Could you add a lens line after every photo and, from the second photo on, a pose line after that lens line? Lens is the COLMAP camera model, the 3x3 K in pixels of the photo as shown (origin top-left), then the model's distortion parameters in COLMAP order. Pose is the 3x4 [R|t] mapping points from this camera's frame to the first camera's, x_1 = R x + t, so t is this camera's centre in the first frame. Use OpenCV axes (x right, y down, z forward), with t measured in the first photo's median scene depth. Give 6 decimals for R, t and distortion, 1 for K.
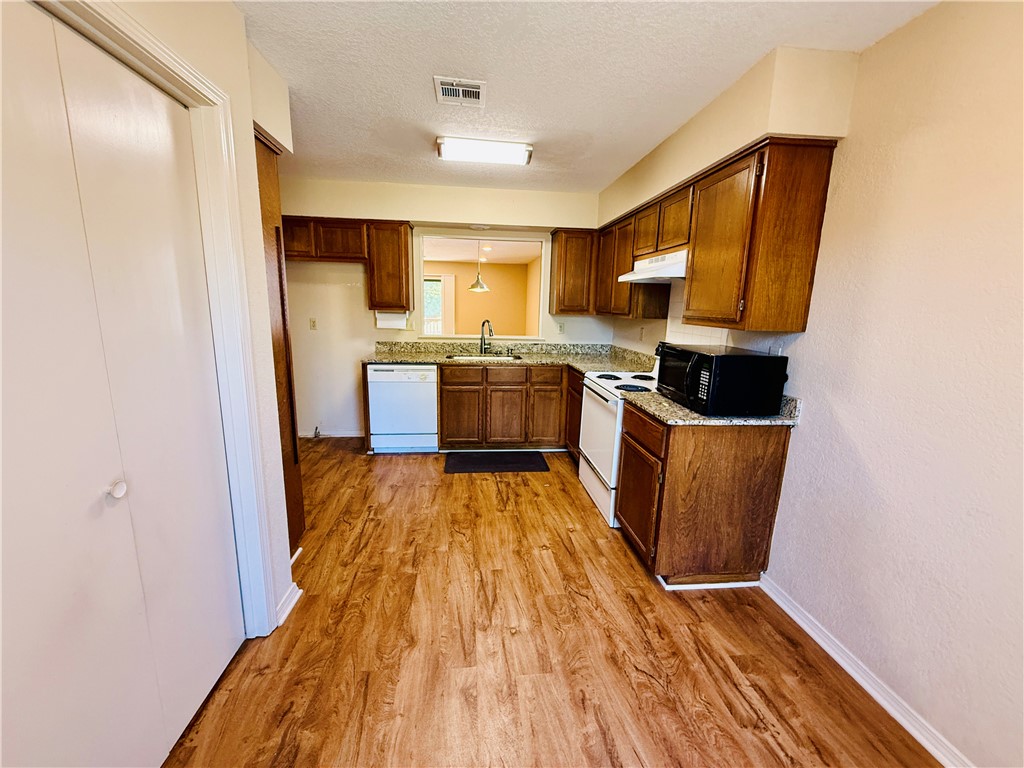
lens RADIAL K [[409.5, 0, 509.9], [0, 409.5, 383.9], [0, 0, 1]] dist [-0.001003, 0.000345]
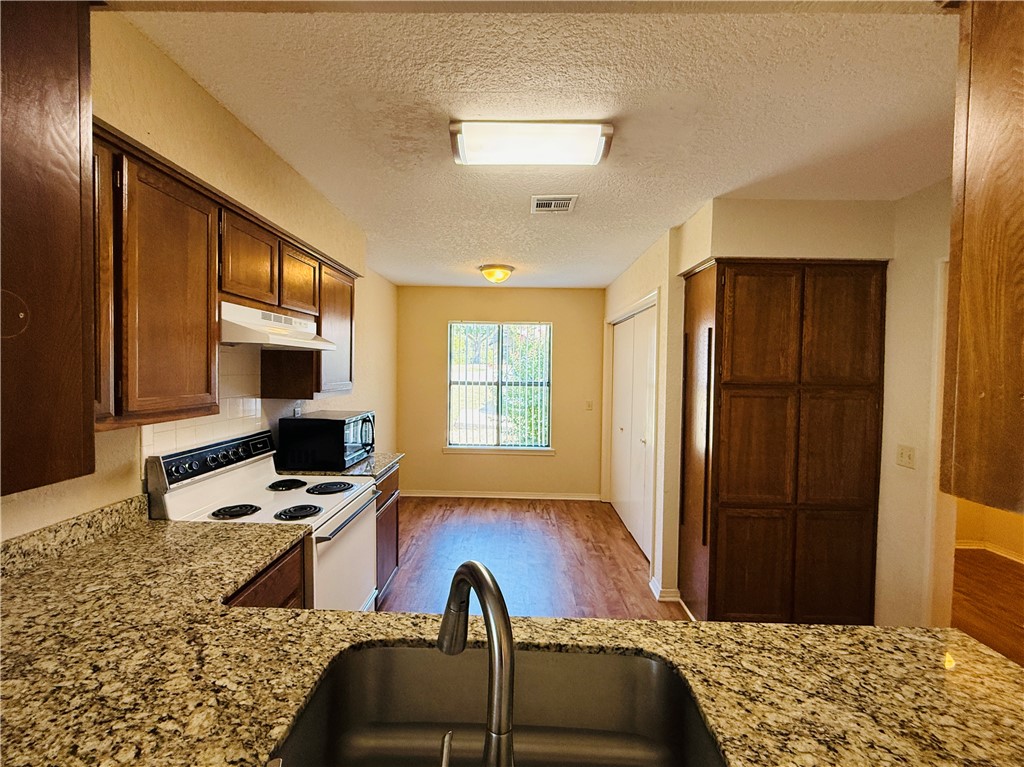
lens RADIAL K [[435.0, 0, 512.0], [0, 435.0, 383.5], [0, 0, 1]] dist [-0.000805, -0.000086]
pose [[-0.992474, -0.044105, 0.114236, -0.109459], [-0.017035, 0.973542, 0.227873, -0.328442], [-0.121264, 0.224212, -0.966966, 1.497867]]
